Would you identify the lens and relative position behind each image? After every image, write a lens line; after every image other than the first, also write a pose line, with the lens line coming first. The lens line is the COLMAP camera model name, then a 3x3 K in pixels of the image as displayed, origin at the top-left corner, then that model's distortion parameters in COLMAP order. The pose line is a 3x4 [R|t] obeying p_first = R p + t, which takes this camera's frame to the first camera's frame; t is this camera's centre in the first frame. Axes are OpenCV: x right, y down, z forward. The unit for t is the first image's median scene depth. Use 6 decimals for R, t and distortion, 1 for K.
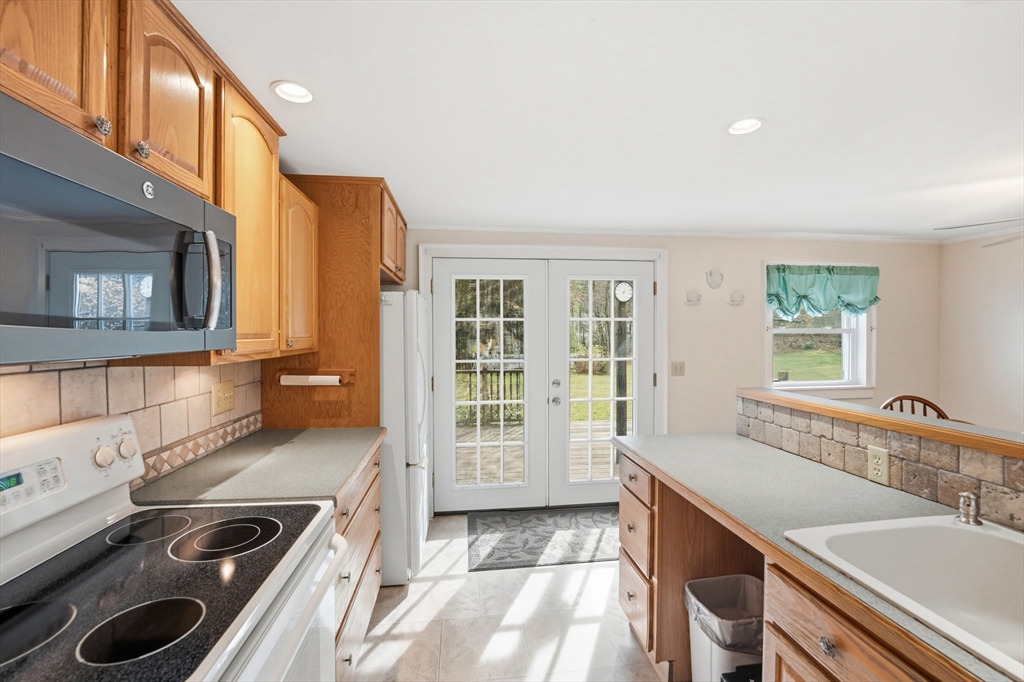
lens RADIAL K [[452.3, 0, 522.6], [0, 452.3, 343.9], [0, 0, 1]] dist [-0.013438, 0.000038]
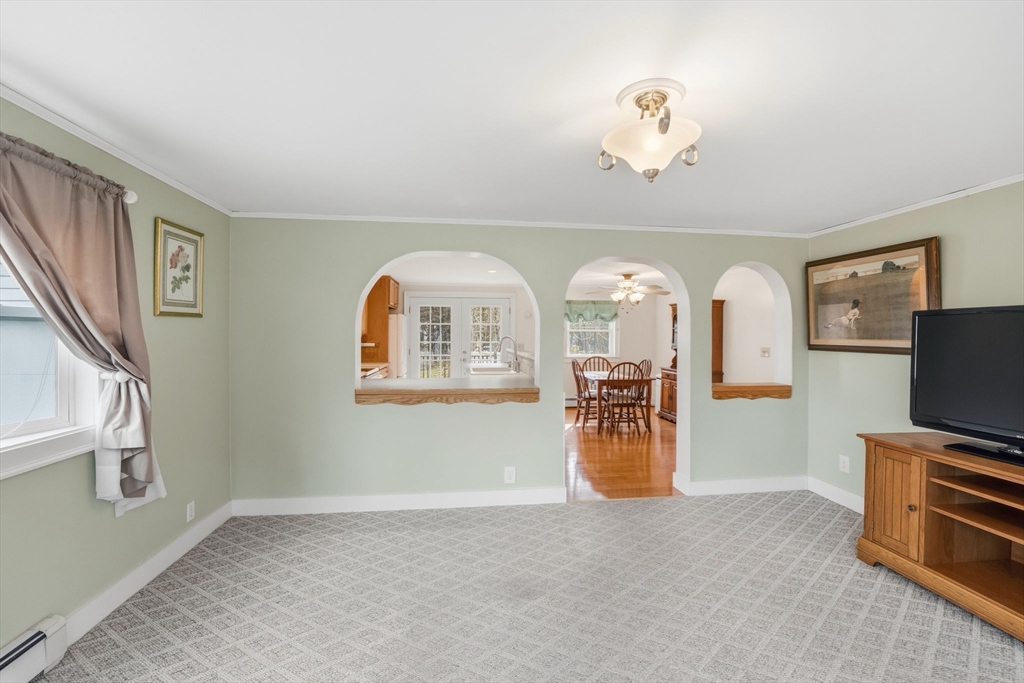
lens RADIAL K [[440.2, 0, 515.1], [0, 440.2, 334.8], [0, 0, 1]] dist [-0.001407, 0.000051]
pose [[0.999869, 0.012542, -0.010242, 0.333996], [-0.012626, 0.999887, -0.008202, 0.013998], [0.010138, 0.008330, 0.999914, -1.149768]]
